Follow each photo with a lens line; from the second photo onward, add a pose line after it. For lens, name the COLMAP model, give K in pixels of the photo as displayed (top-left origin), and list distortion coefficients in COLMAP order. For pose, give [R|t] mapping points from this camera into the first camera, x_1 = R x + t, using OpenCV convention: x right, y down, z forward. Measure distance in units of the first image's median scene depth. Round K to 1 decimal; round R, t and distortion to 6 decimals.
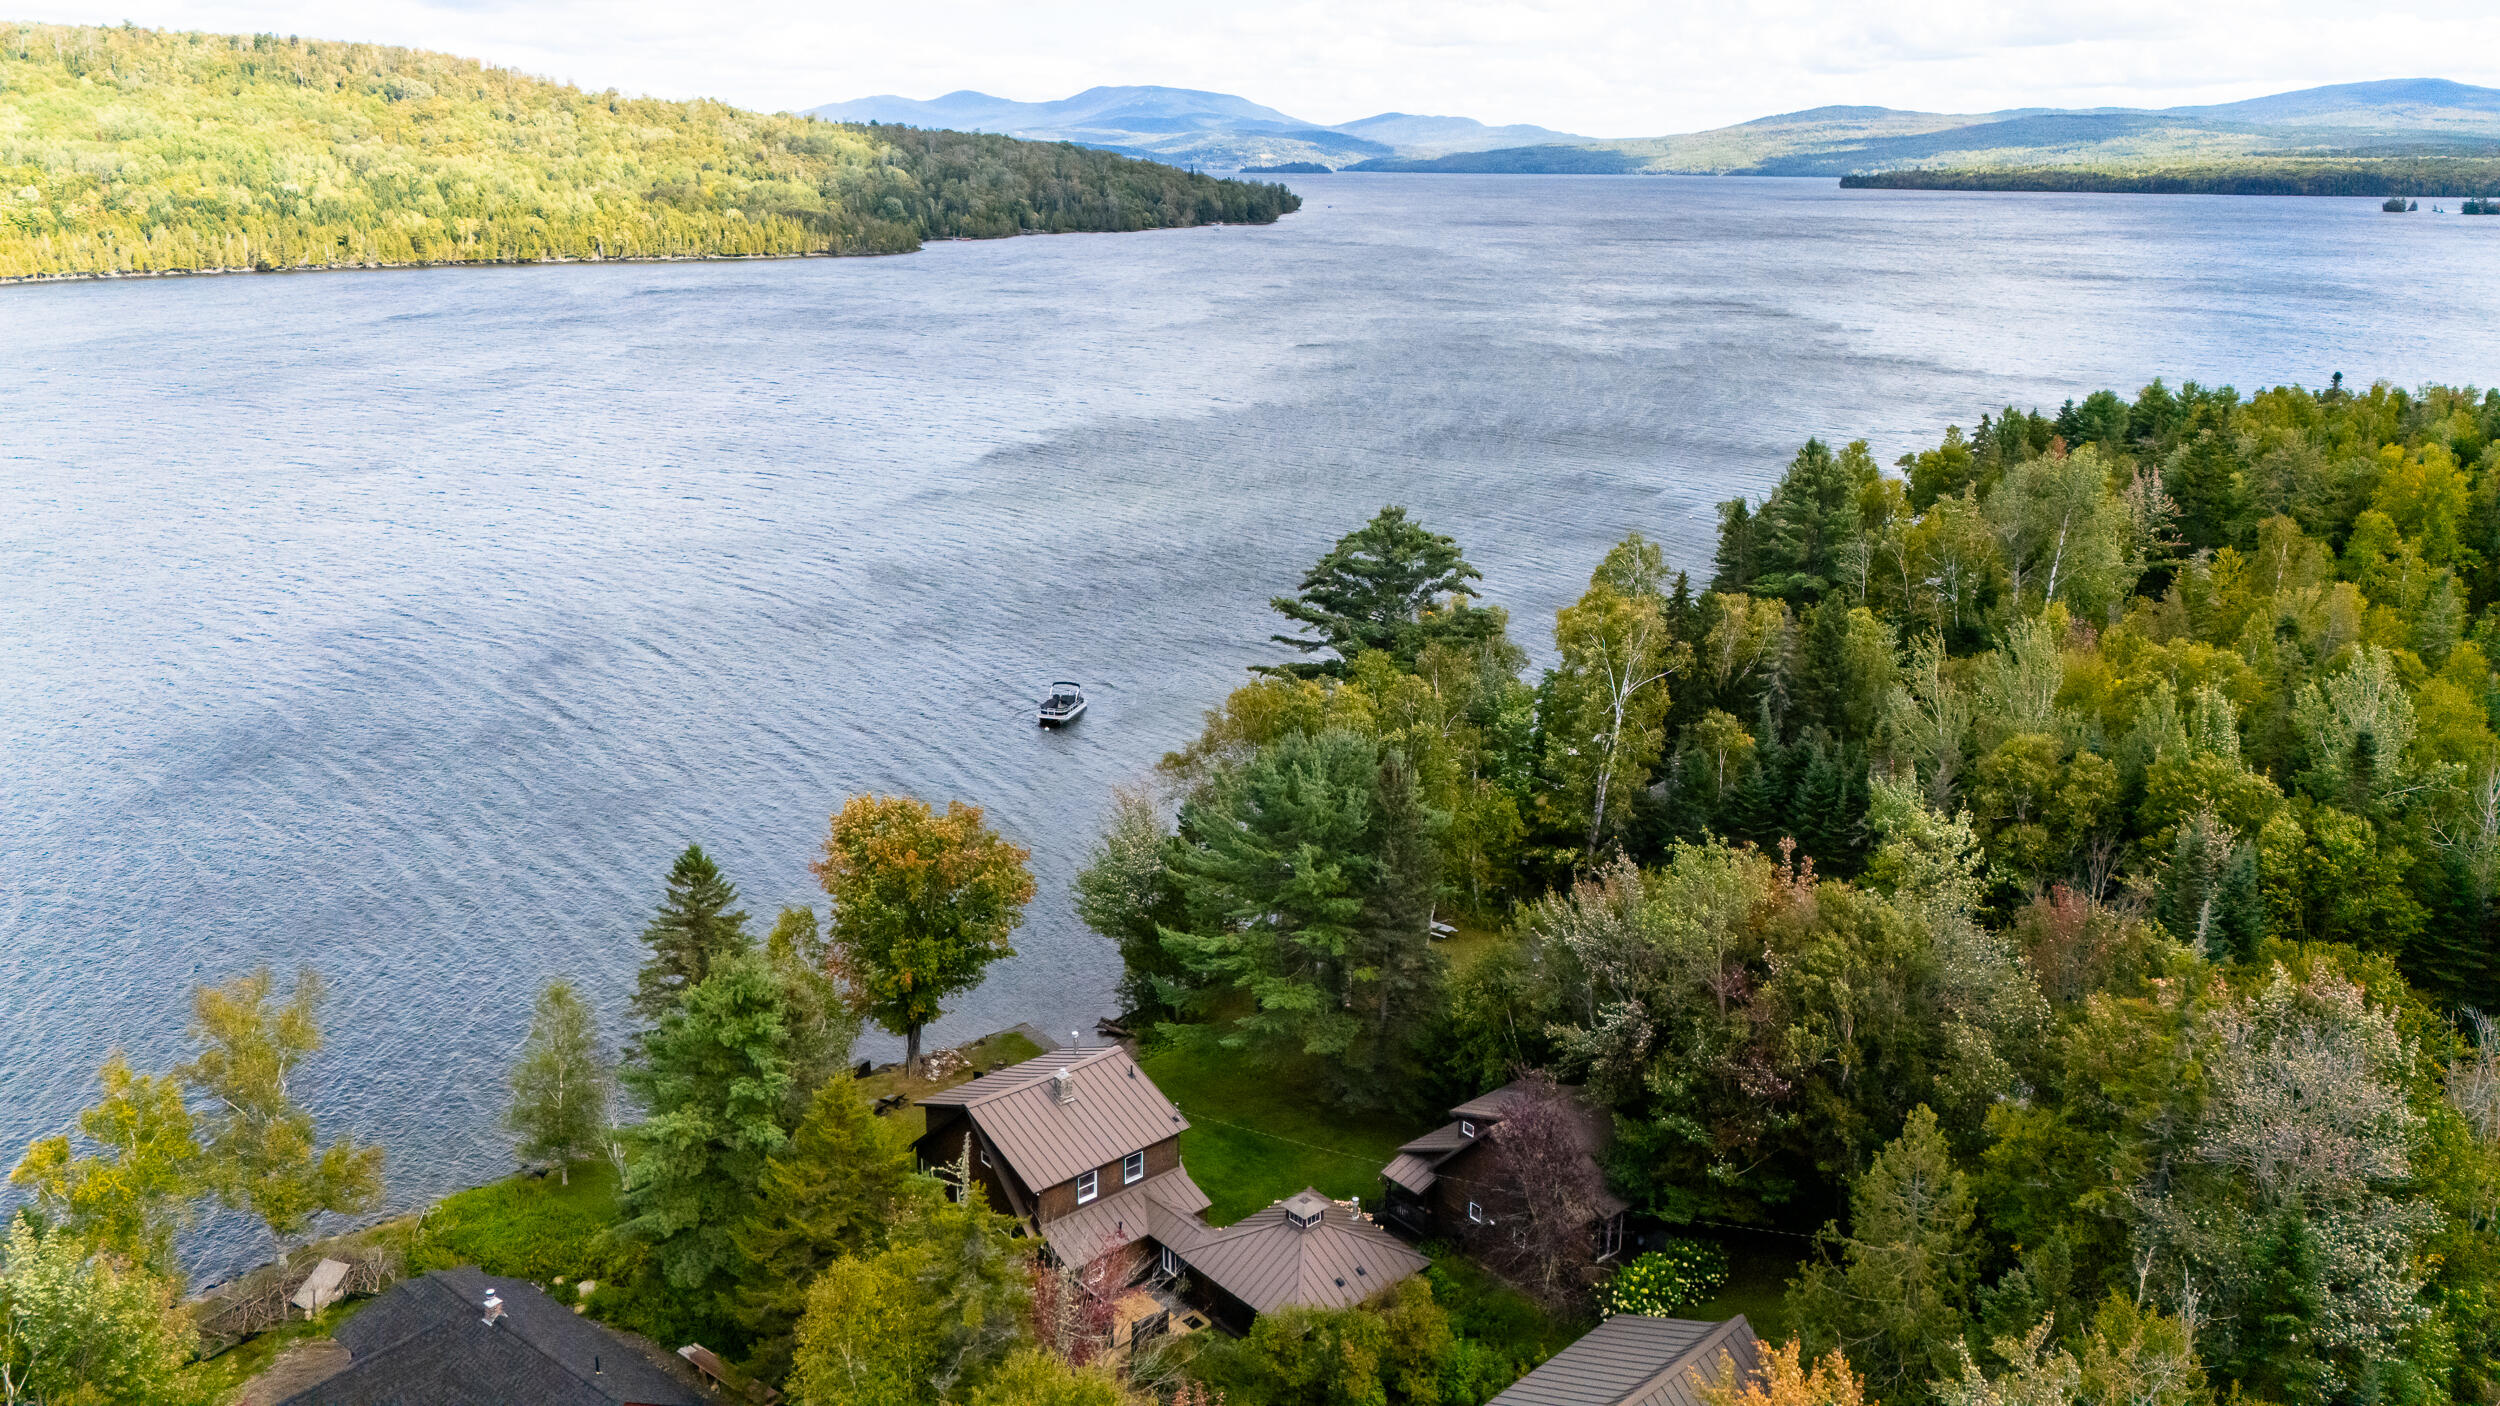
lens RADIAL K [[1691.8, 0, 1276.1], [0, 1691.8, 700.4], [0, 0, 1]] dist [0.003411, -0.000133]
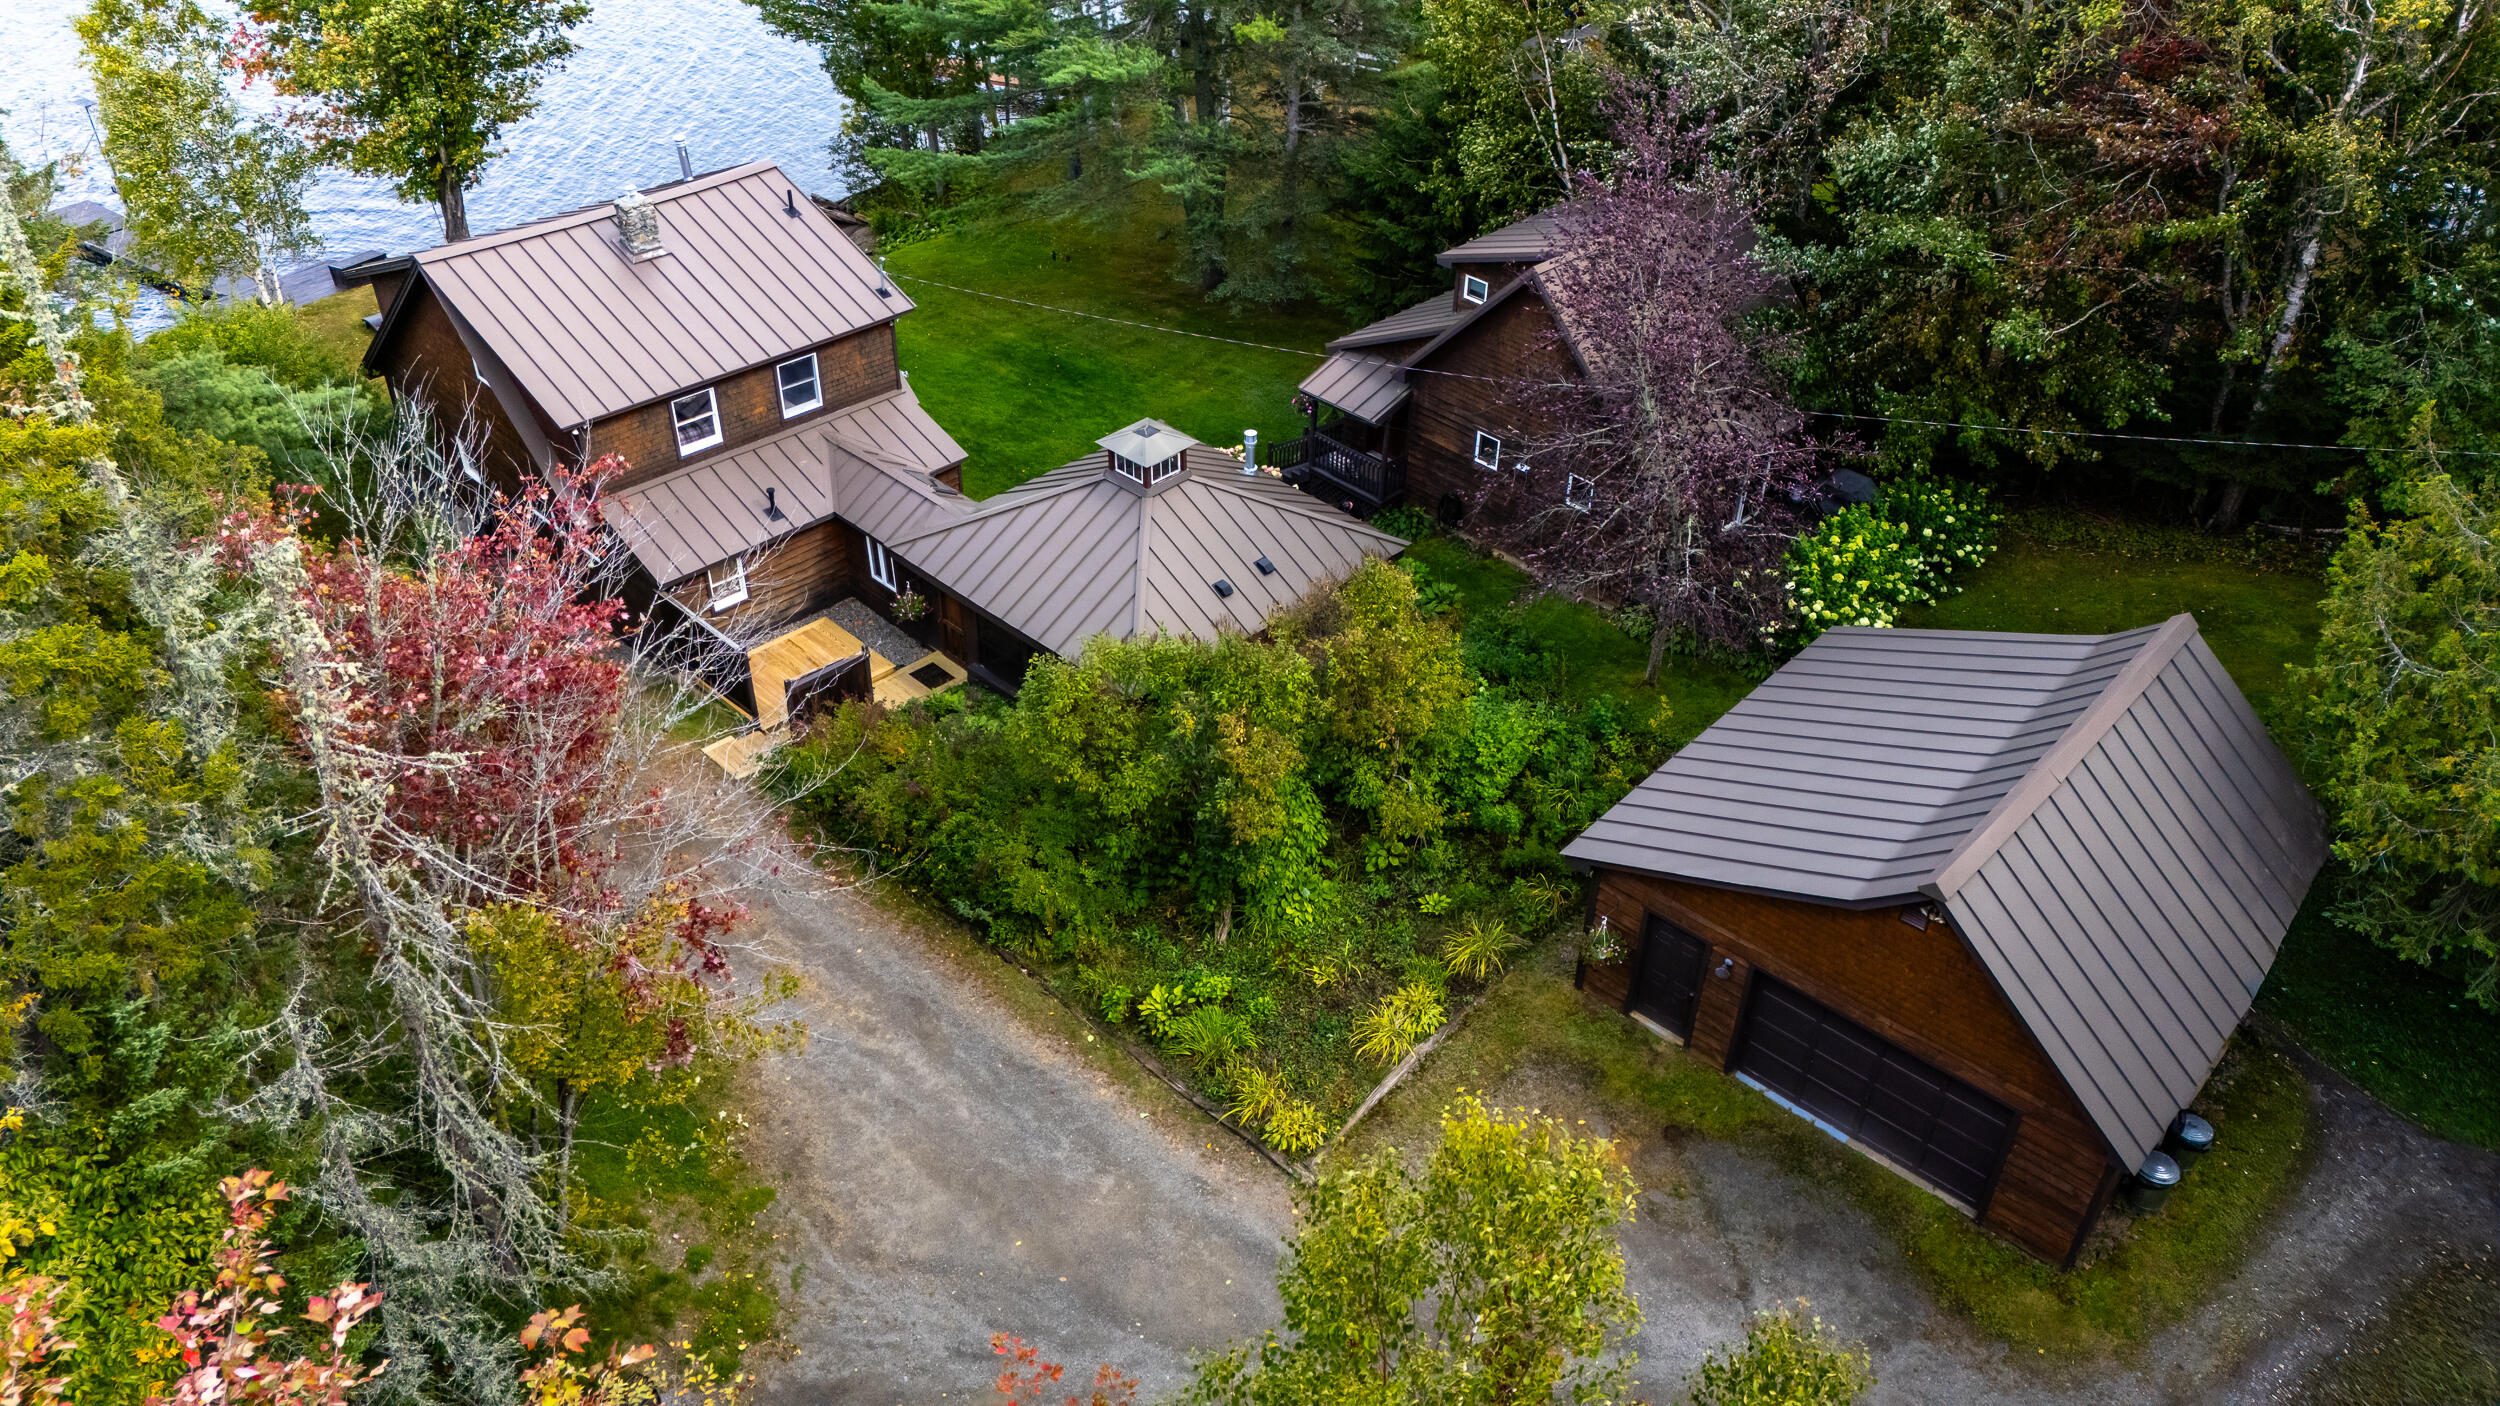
lens RADIAL K [[1691.8, 0, 1276.1], [0, 1691.8, 700.4], [0, 0, 1]] dist [0.003411, -0.000133]
pose [[0.997190, -0.037291, 0.064966, 0.019265], [0.010913, 0.930351, 0.366507, 0.186831], [-0.074109, -0.364768, 0.928144, 0.511929]]
